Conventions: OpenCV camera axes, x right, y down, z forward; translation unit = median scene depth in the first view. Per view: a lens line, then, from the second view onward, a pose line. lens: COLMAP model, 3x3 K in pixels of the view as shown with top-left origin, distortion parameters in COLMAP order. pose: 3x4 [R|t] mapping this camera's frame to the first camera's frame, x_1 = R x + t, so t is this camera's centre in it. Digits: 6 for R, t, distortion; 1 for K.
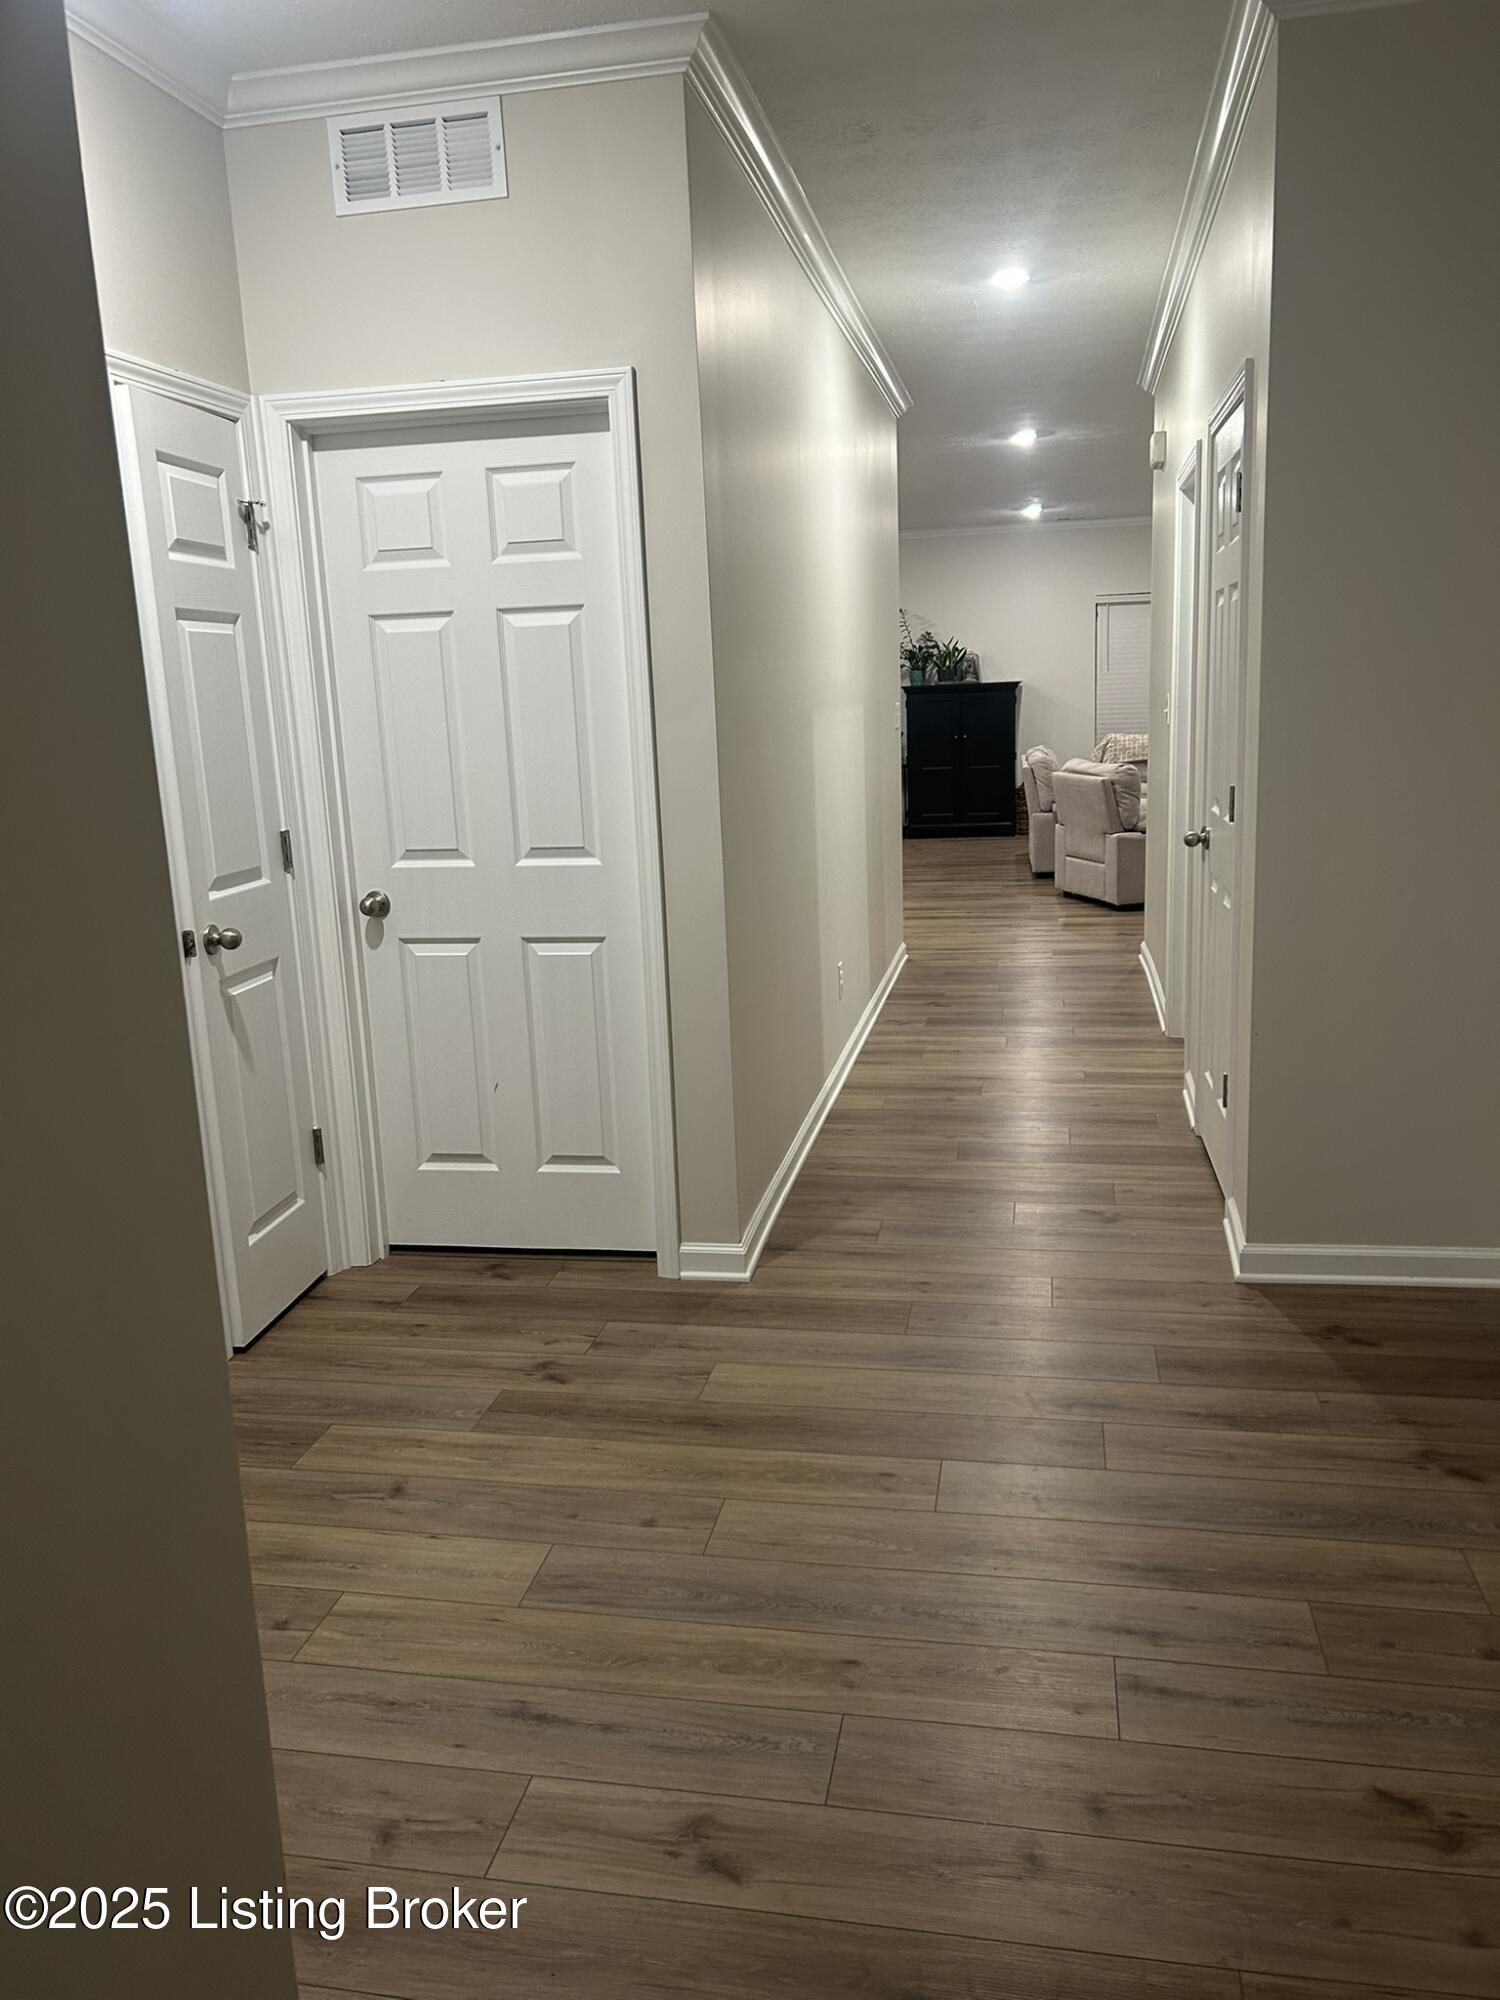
lens RADIAL K [[1508.3, 0, 749.4], [0, 1508.3, 1009.1], [0, 0, 1]] dist [0.044474, -0.051342]
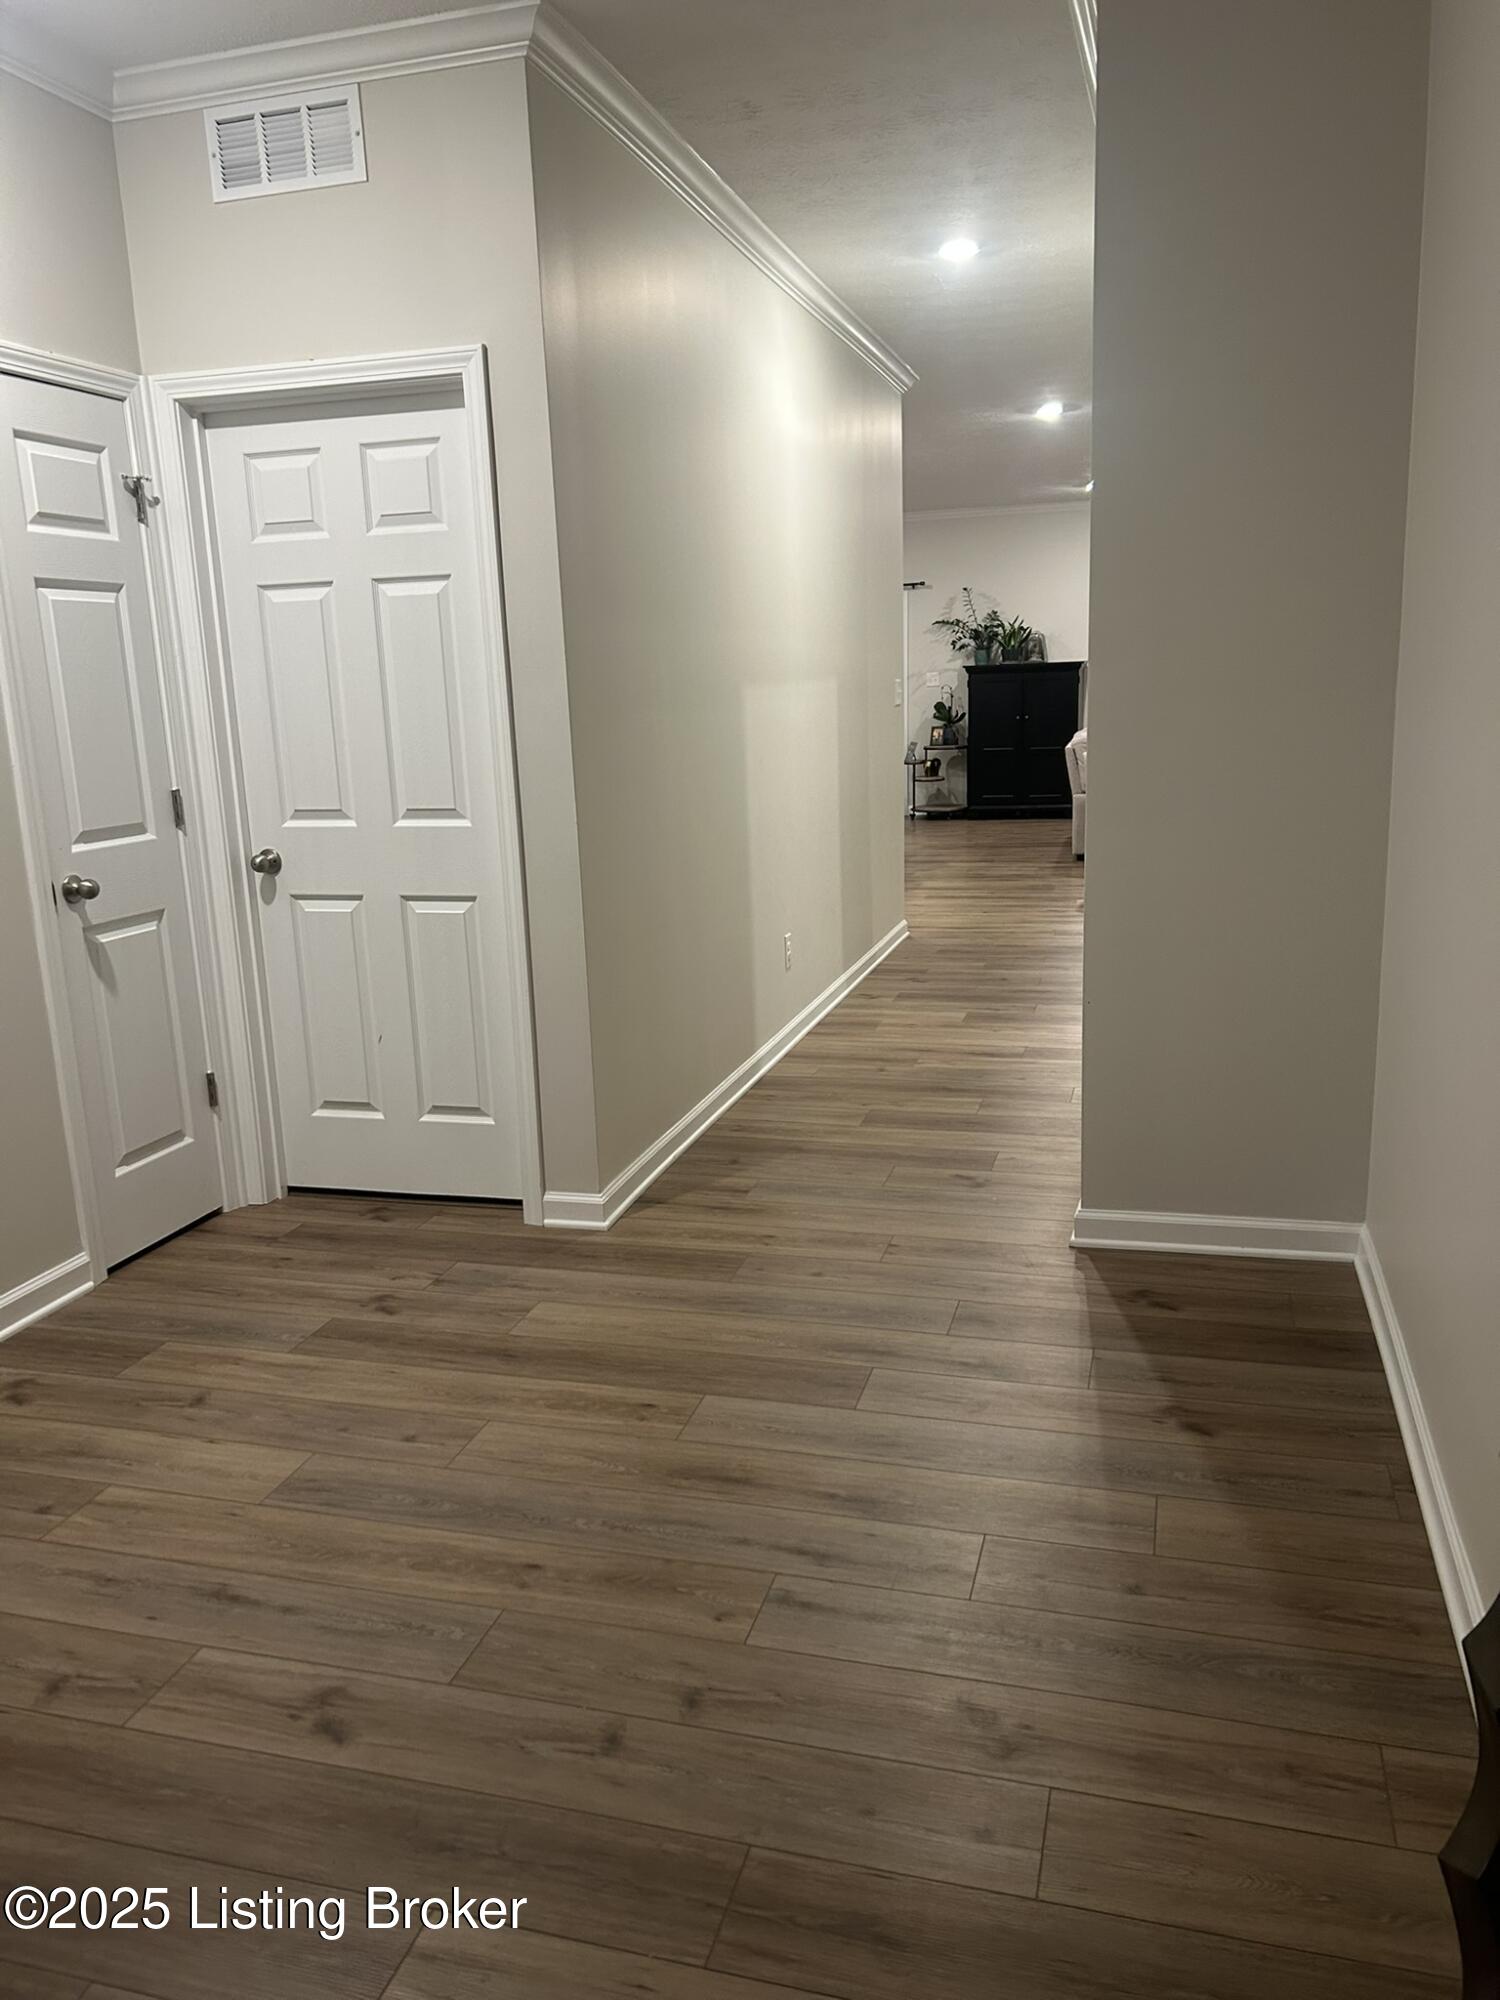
lens RADIAL K [[1508.3, 0, 749.8], [0, 1508.3, 1026.0], [0, 0, 1]] dist [0.044474, -0.051342]
pose [[0.996207, 0.024794, -0.083408, 0.199184], [-0.022991, 0.999482, 0.022508, 0.015092], [0.083923, -0.020505, 0.996261, -0.028741]]
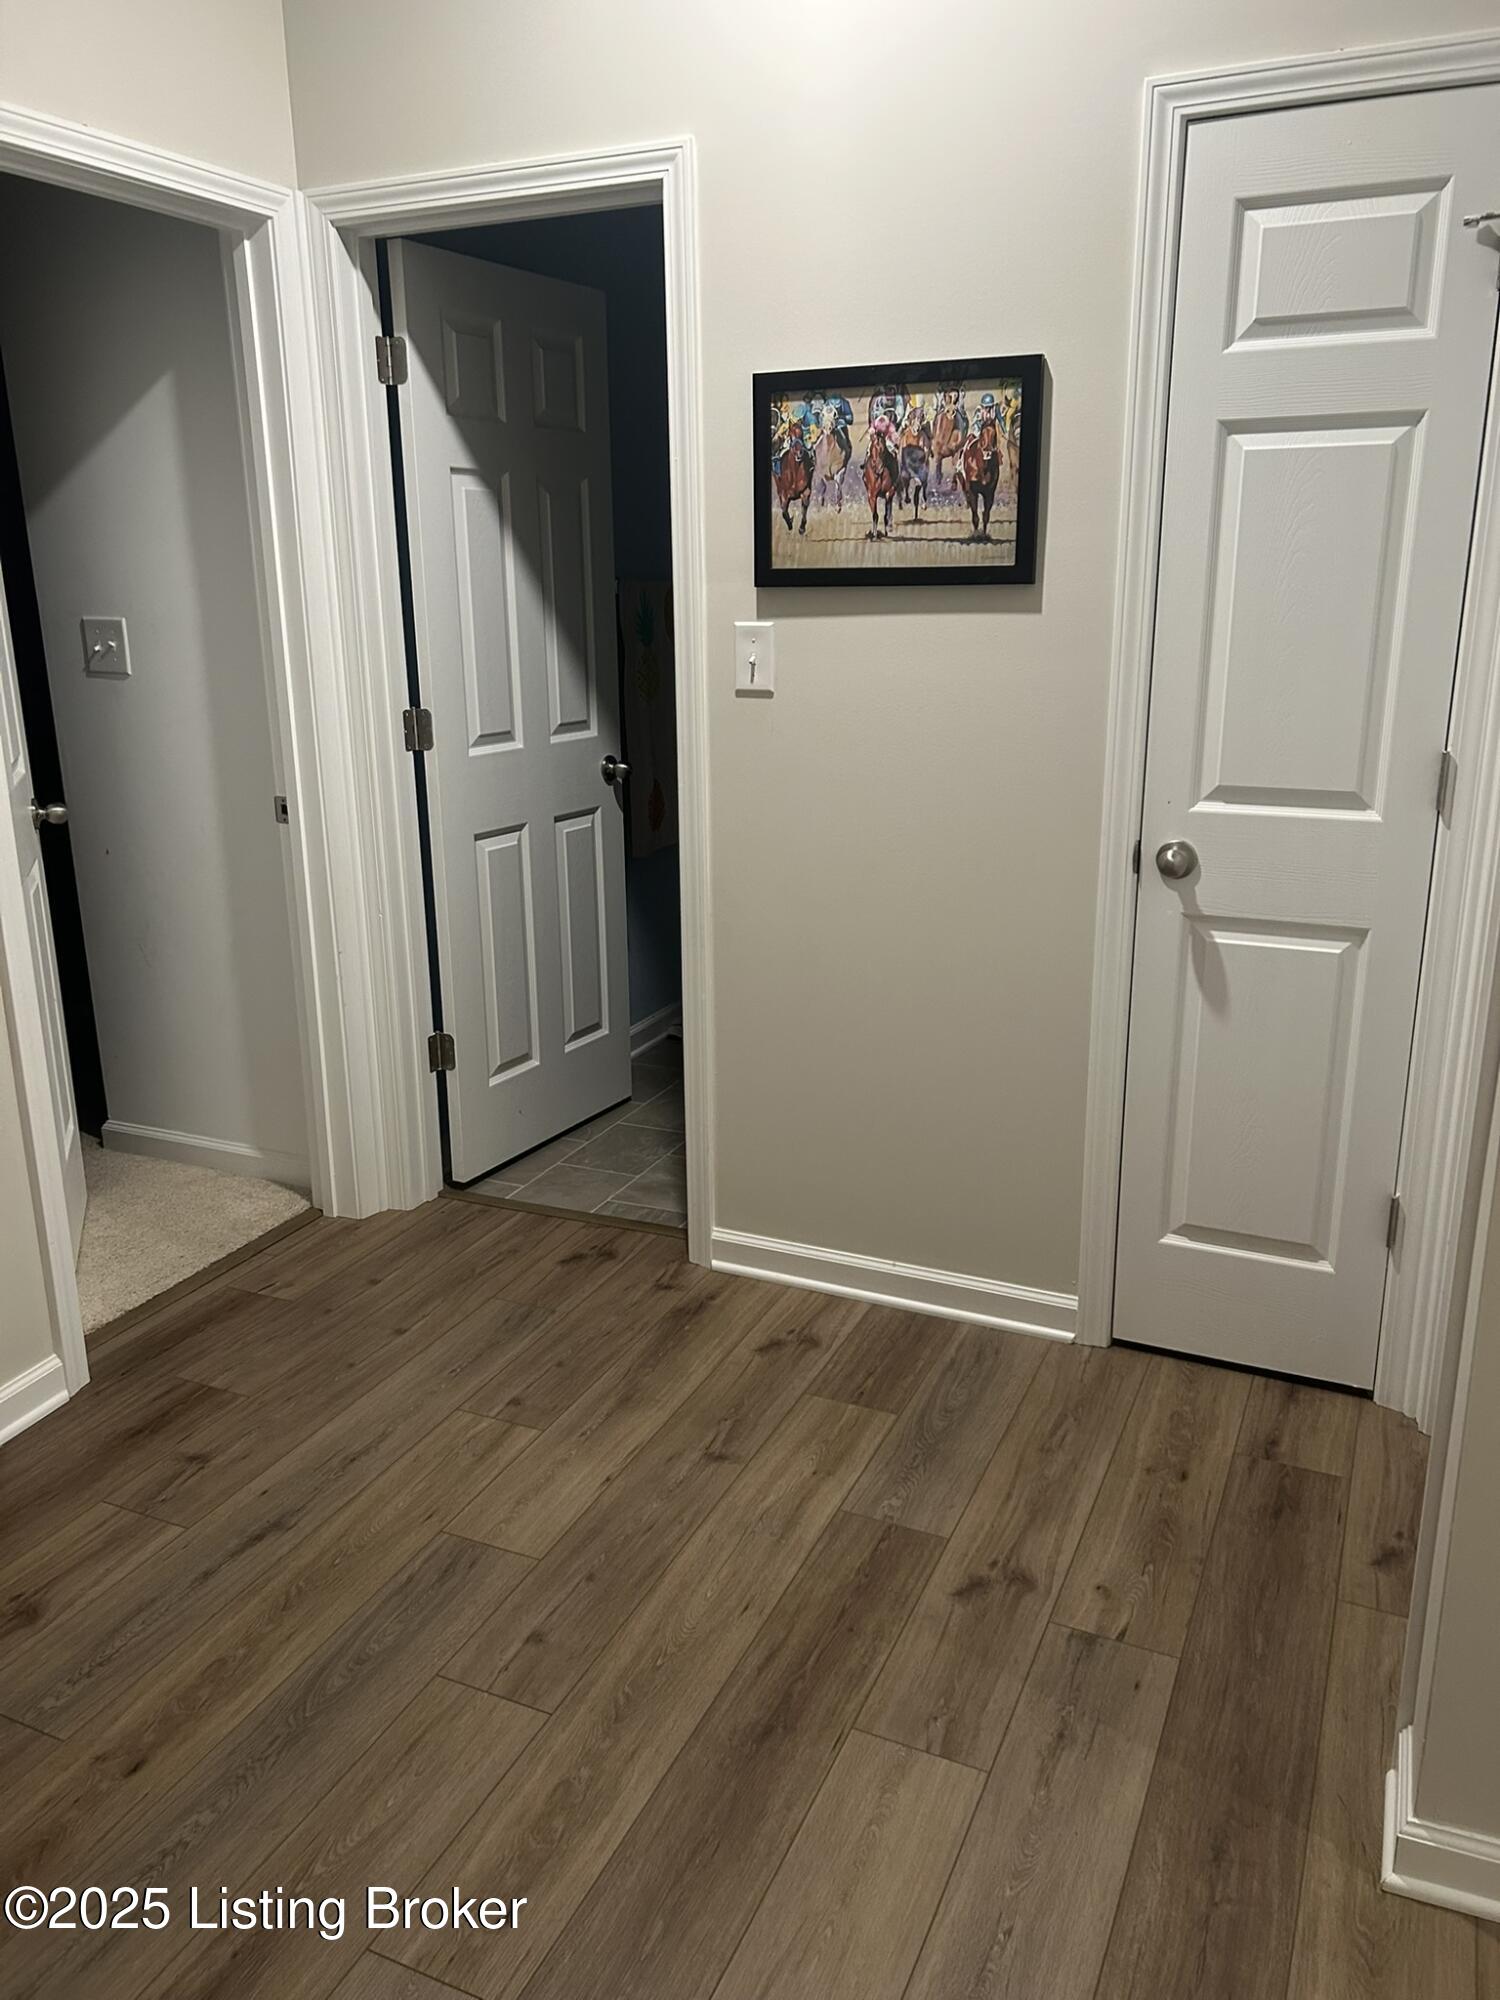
lens RADIAL K [[1508.3, 0, 740.8], [0, 1508.3, 1000.9], [0, 0, 1]] dist [0.044474, -0.051342]
pose [[-0.233734, 0.313492, -0.920375, 0.418983], [-0.182171, 0.915713, 0.358167, -0.210940], [0.955082, 0.251382, -0.156924, 0.897719]]
